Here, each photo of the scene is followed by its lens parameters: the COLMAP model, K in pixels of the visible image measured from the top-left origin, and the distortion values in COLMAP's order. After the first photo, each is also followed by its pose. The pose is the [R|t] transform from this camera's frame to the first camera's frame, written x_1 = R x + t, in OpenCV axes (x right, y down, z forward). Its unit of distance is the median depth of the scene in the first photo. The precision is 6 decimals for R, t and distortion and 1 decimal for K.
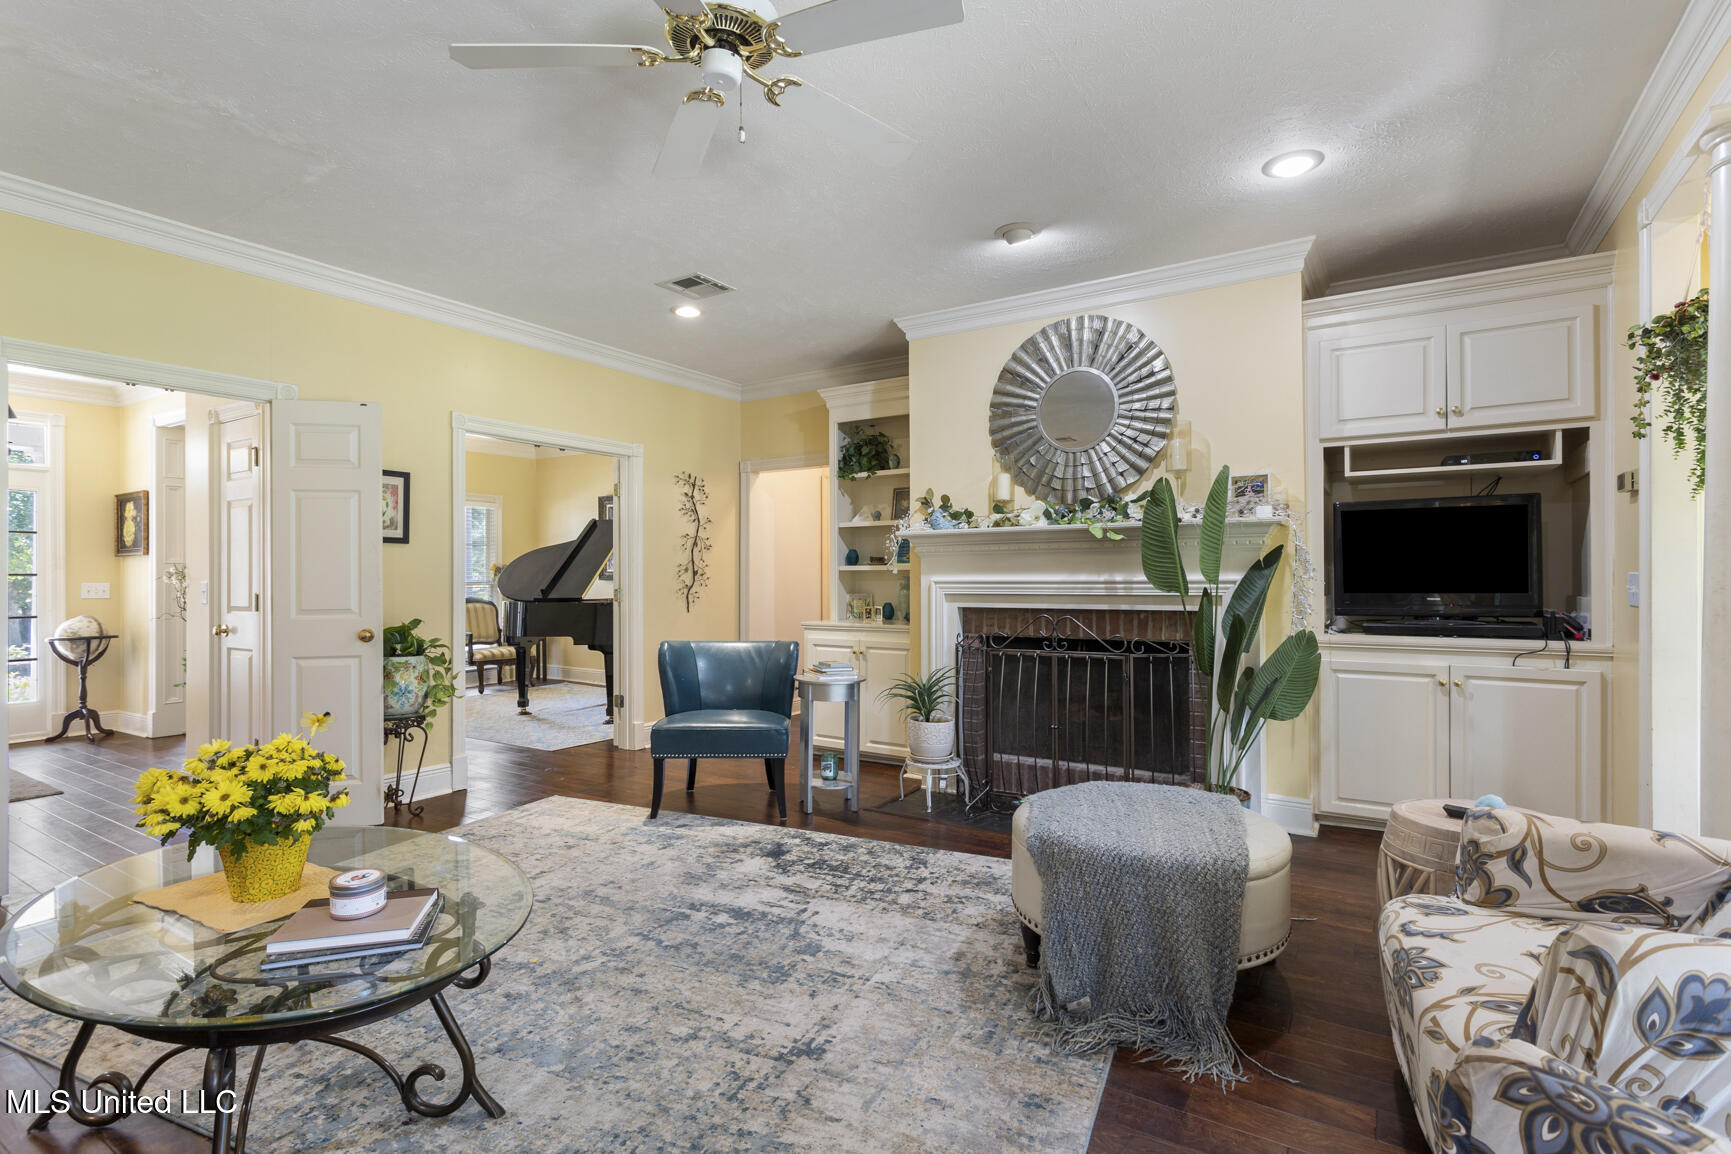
lens RADIAL K [[830.3, 0, 869.9], [0, 830.3, 575.1], [0, 0, 1]] dist [-0.002053, 0.000743]
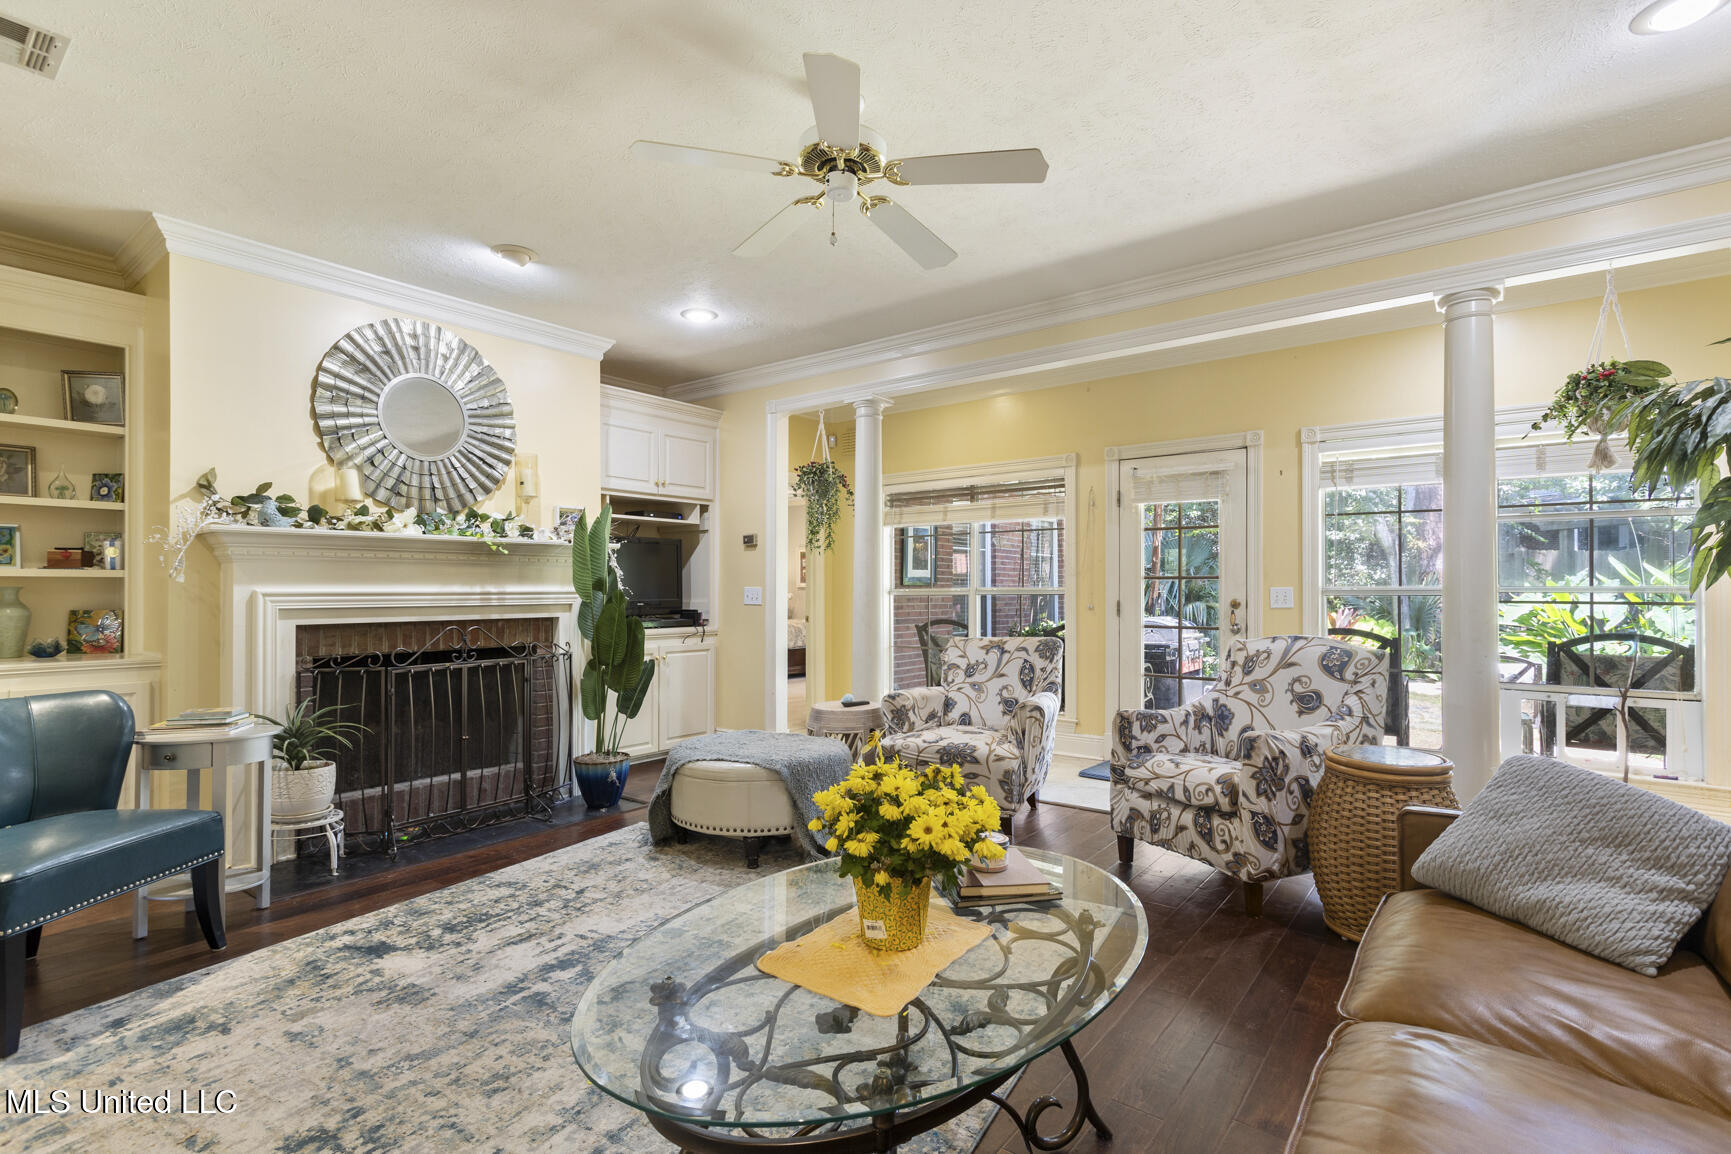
lens RADIAL K [[810.7, 0, 863.4], [0, 810.7, 587.1], [0, 0, 1]] dist [0.002100, 0.000853]
pose [[0.104450, 0.007226, 0.994504, -0.717771], [0.000134, 0.999973, -0.007280, 0.008471], [-0.994530, 0.000894, 0.104446, 0.428894]]
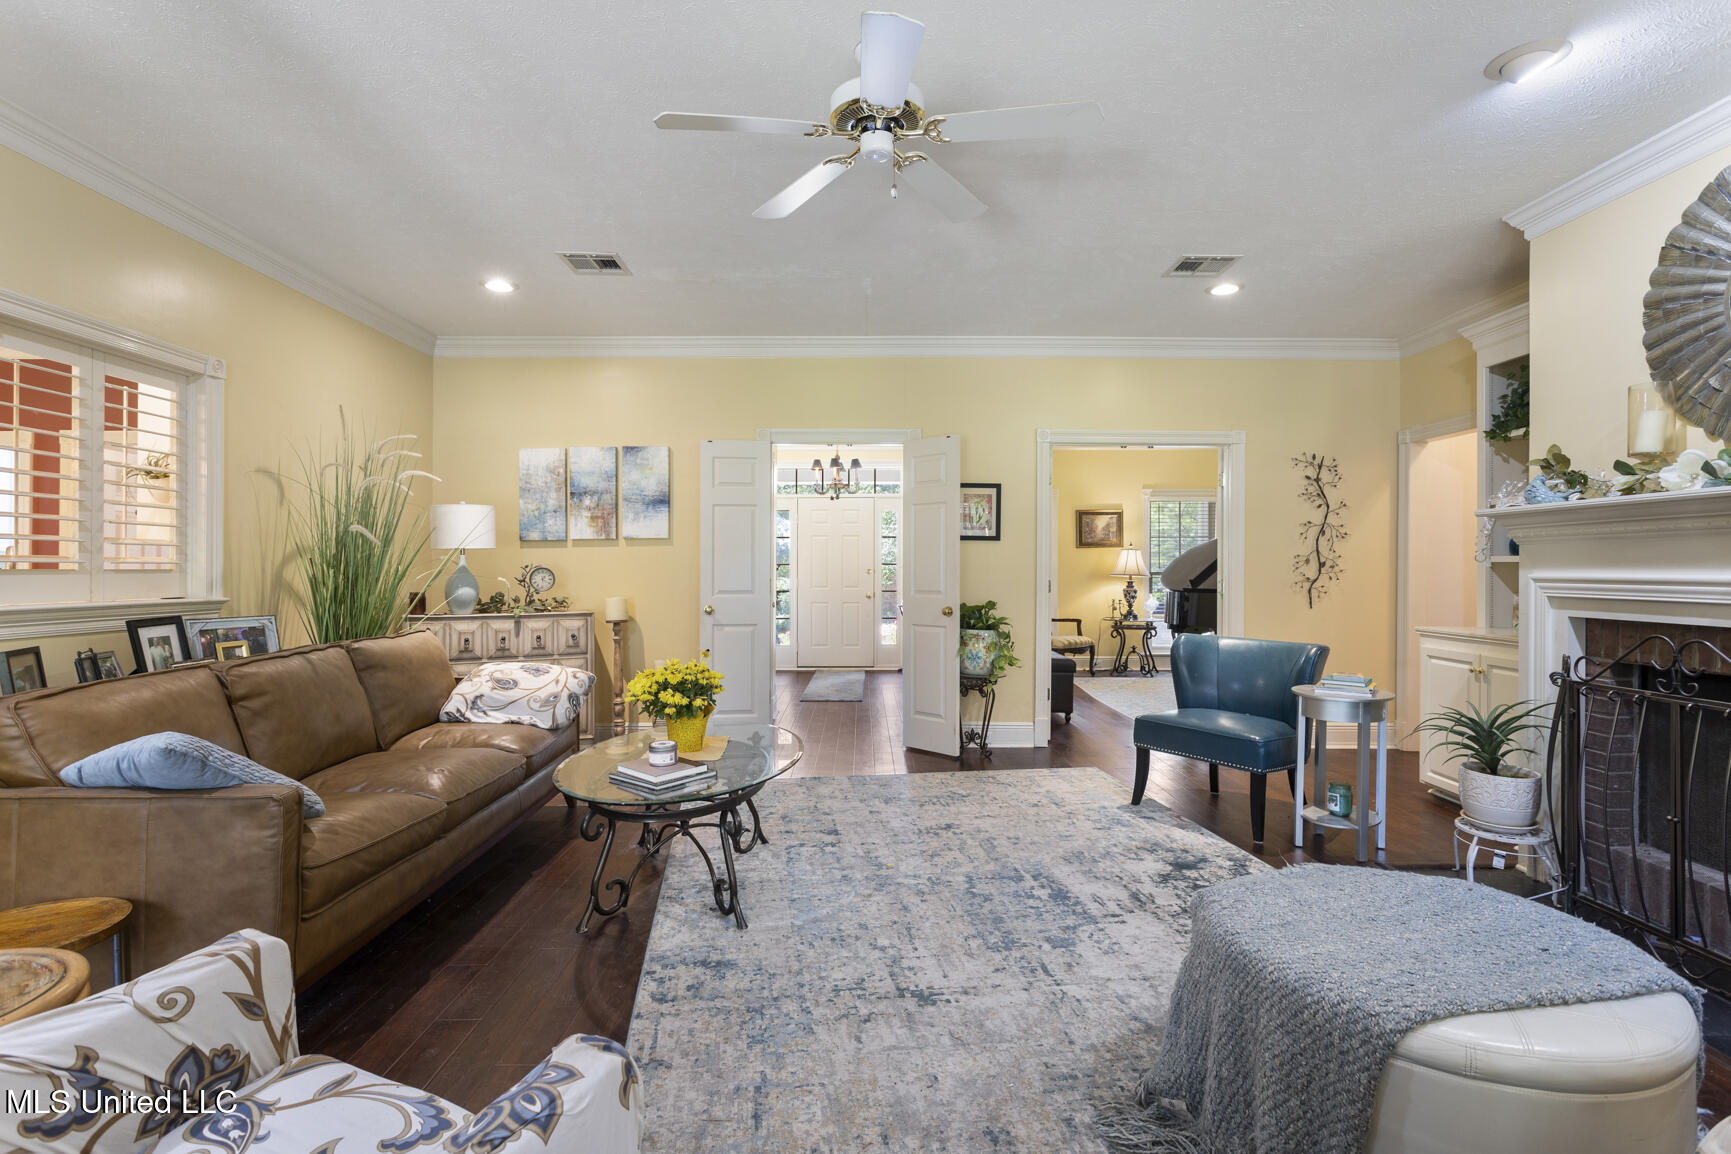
lens RADIAL K [[825.3, 0, 871.3], [0, 825.3, 566.6], [0, 0, 1]] dist [0.000724, 0.001350]
pose [[0.544965, 0.005878, -0.838438, 0.419519], [-0.004198, 0.999982, 0.004282, -0.003484], [0.838448, 0.001186, 0.544980, 0.175838]]
